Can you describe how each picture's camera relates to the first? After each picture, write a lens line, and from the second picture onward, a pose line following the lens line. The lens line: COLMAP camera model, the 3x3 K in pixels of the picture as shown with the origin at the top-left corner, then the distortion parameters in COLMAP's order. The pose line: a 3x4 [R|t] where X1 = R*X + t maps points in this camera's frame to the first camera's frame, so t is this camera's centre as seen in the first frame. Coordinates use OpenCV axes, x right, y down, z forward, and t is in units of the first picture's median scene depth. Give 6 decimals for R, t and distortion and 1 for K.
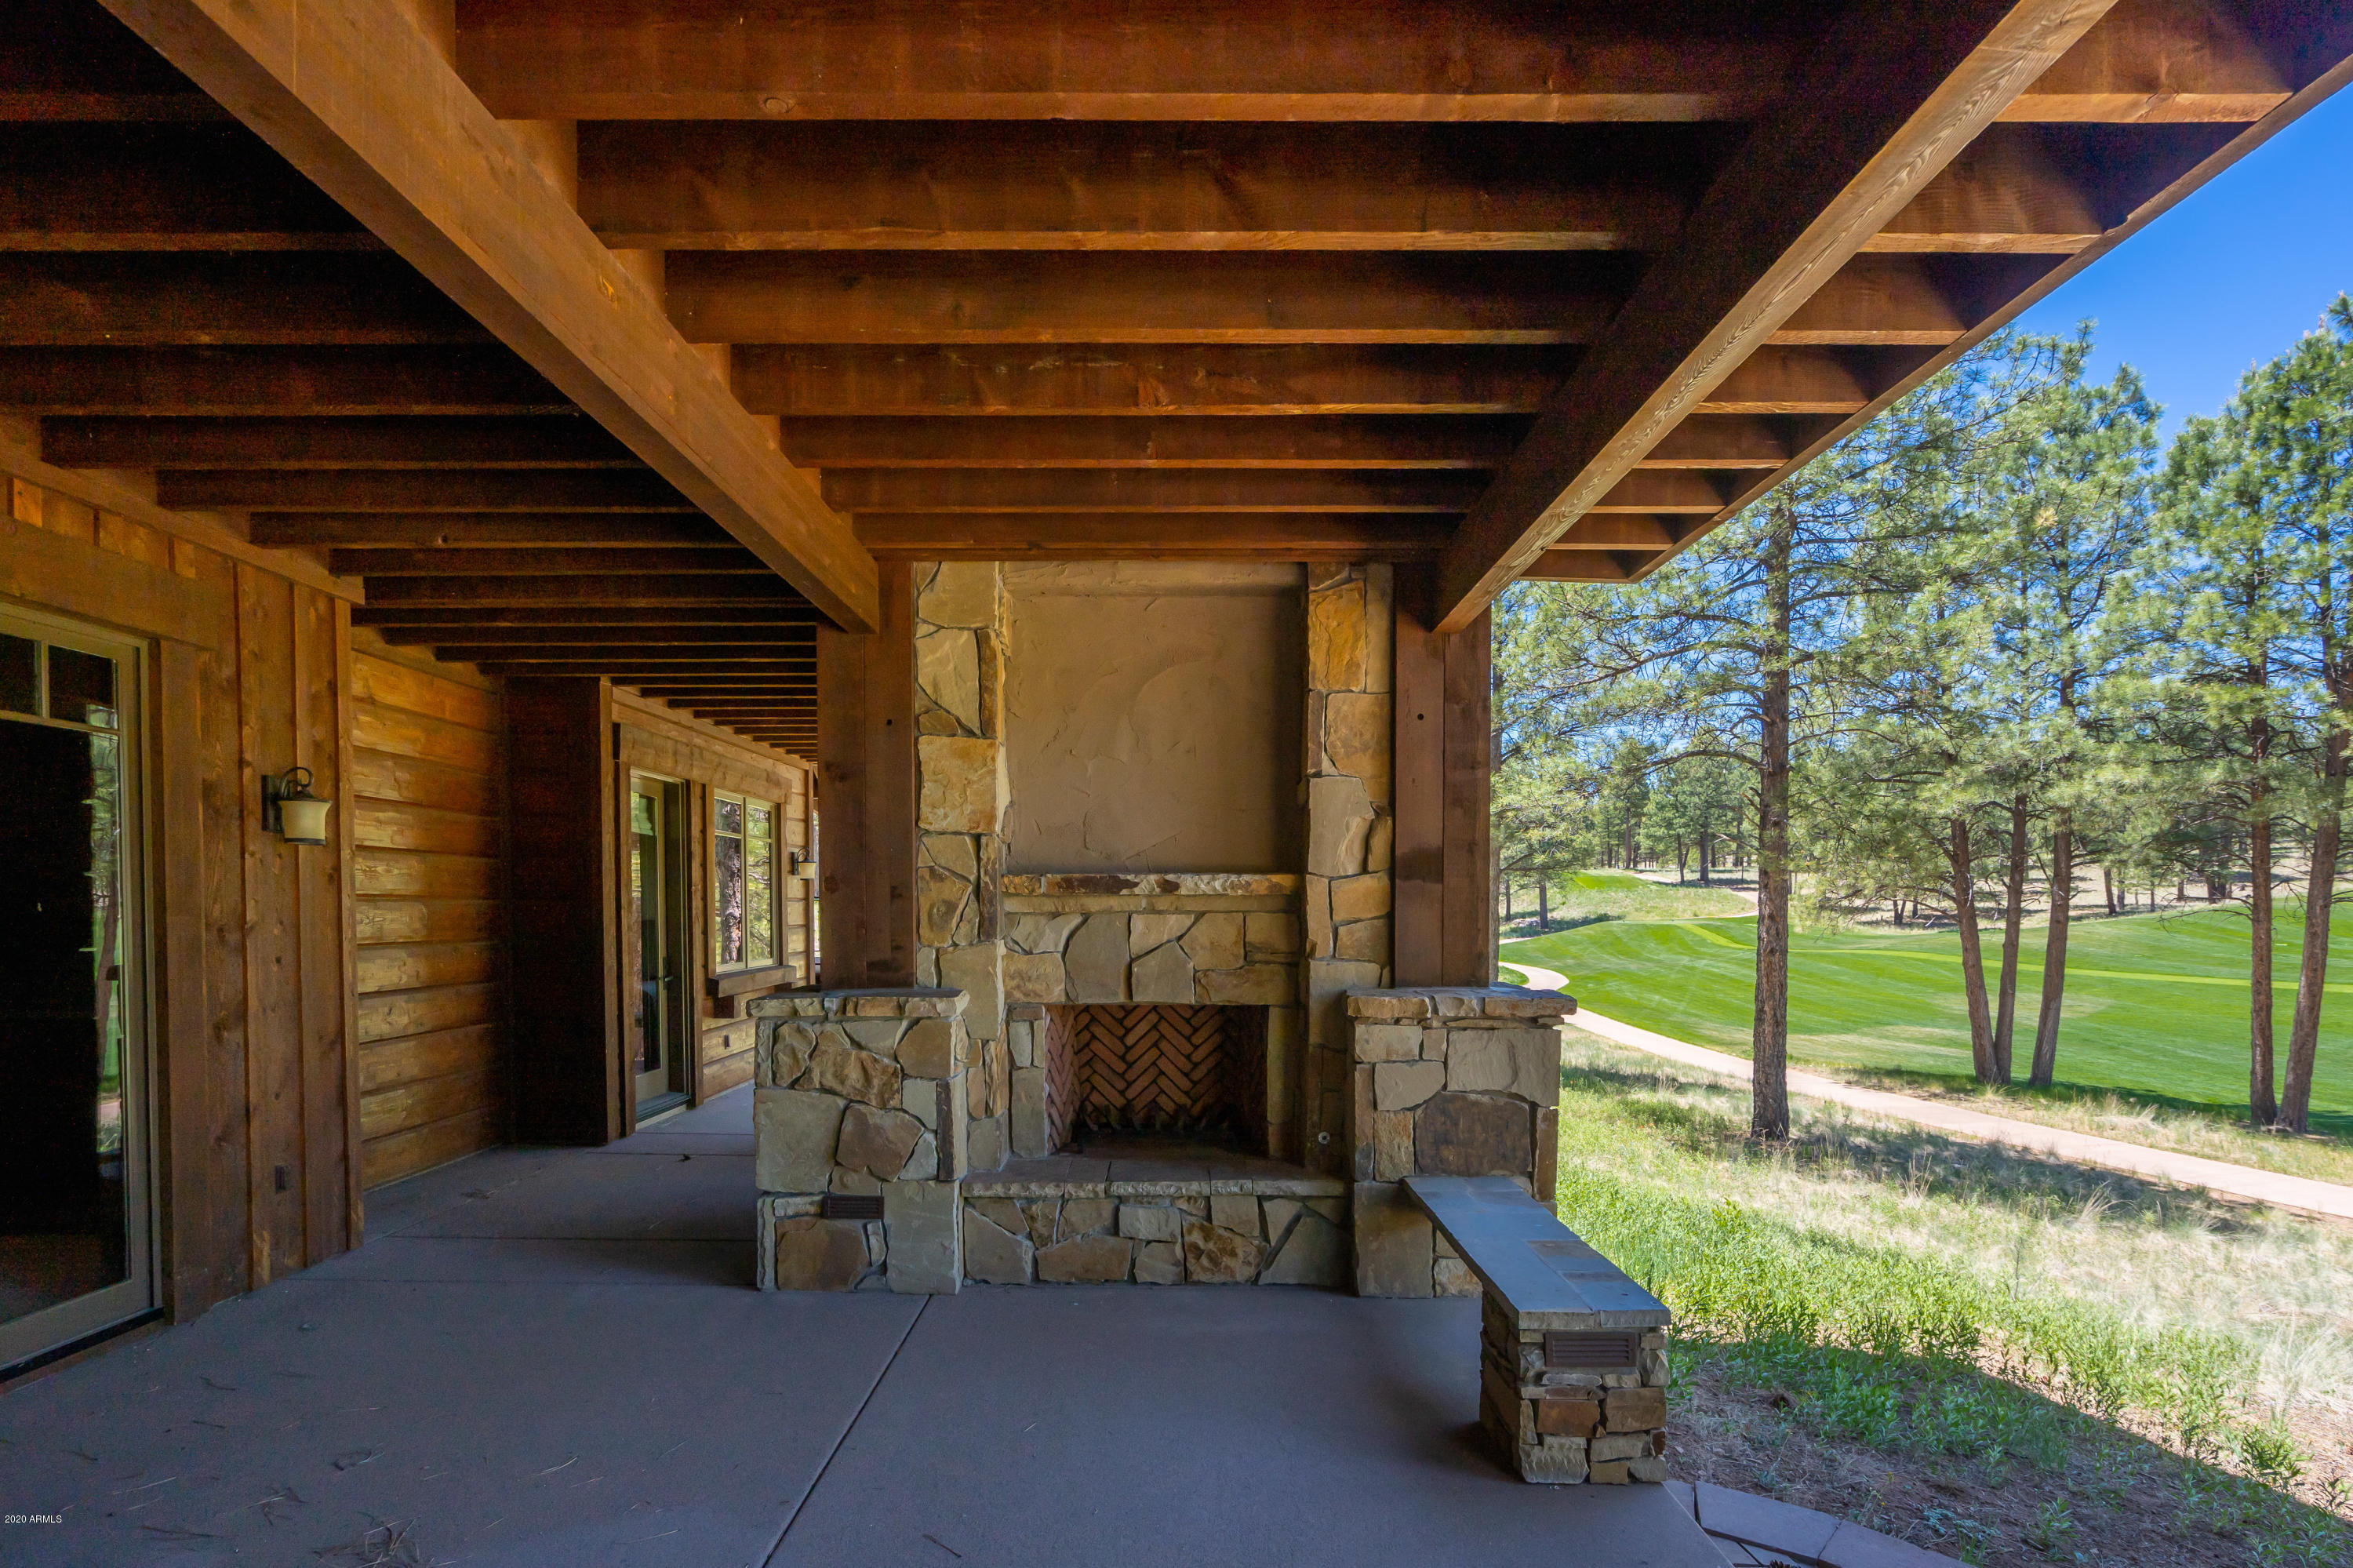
lens RADIAL K [[1071.8, 0, 1174.7], [0, 1071.8, 933.2], [0, 0, 1]] dist [-0.002056, 0.000866]
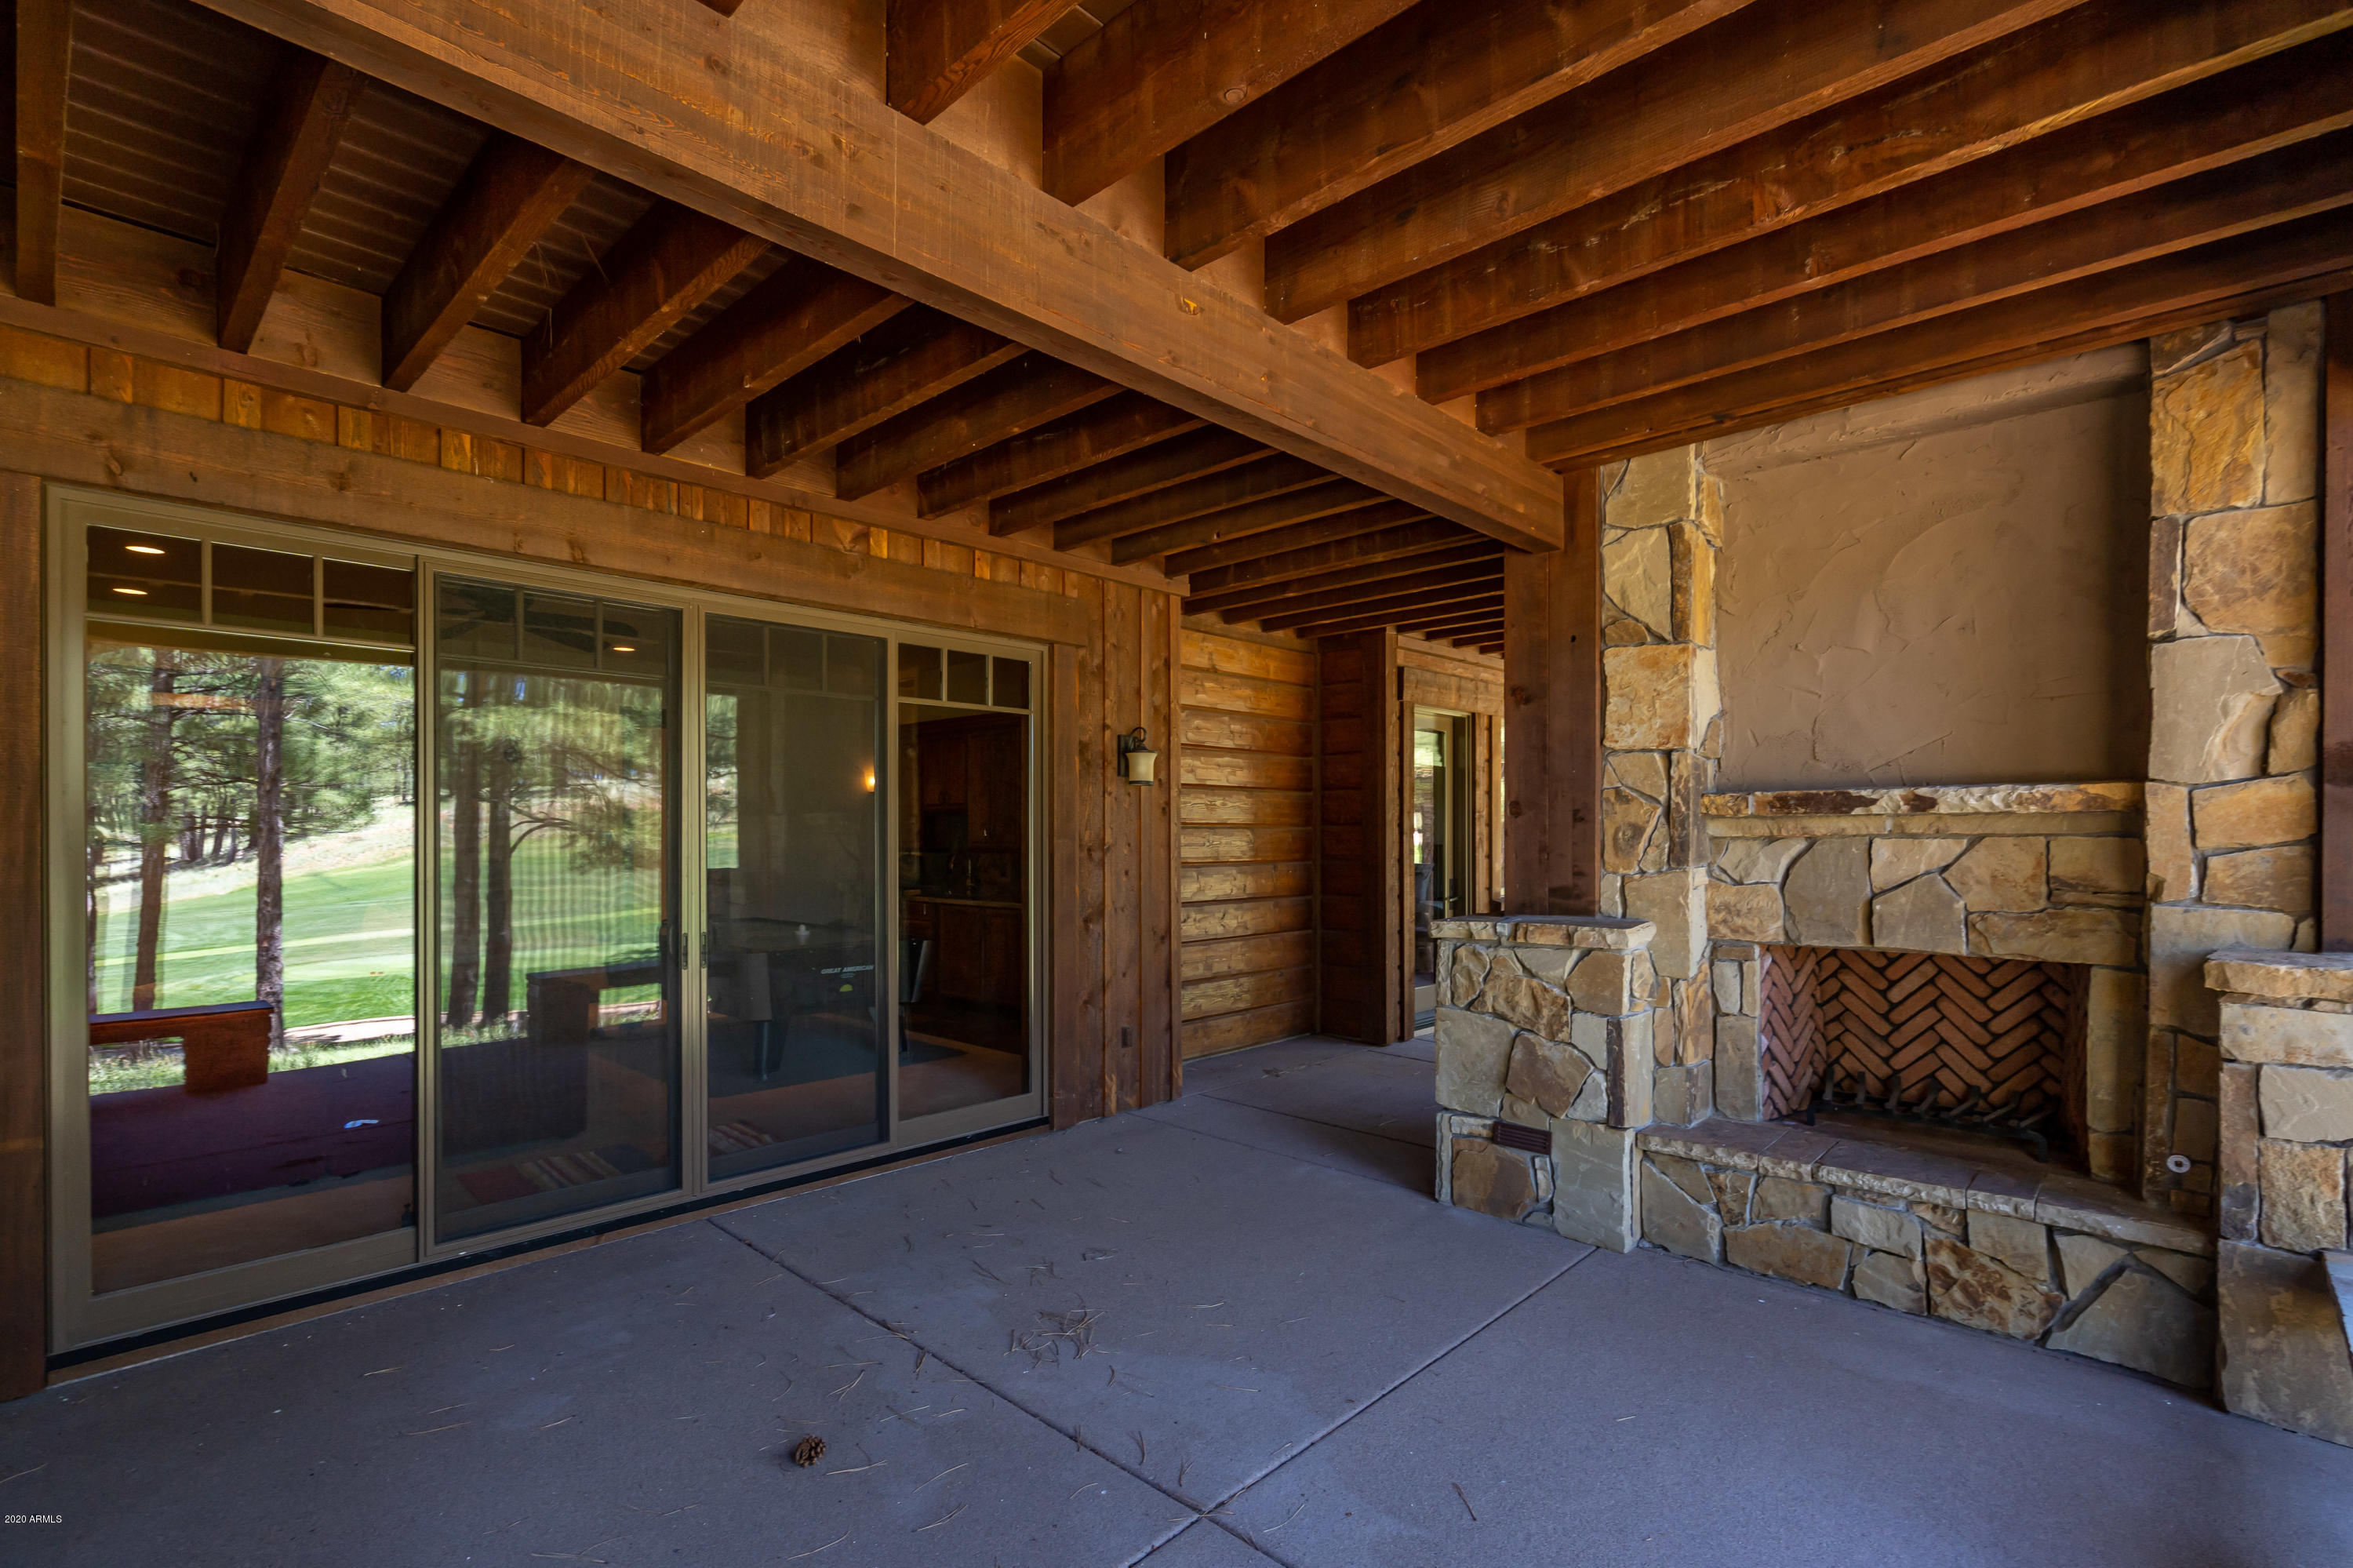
lens RADIAL K [[1087.6, 0, 1256.6], [0, 1087.6, 843.0], [0, 0, 1]] dist [0.001168, 0.001266]
pose [[0.748758, 0.002829, -0.662837, 0.165792], [-0.012897, 0.999864, -0.010302, -0.000049], [0.662718, 0.016262, 0.748693, 0.085196]]
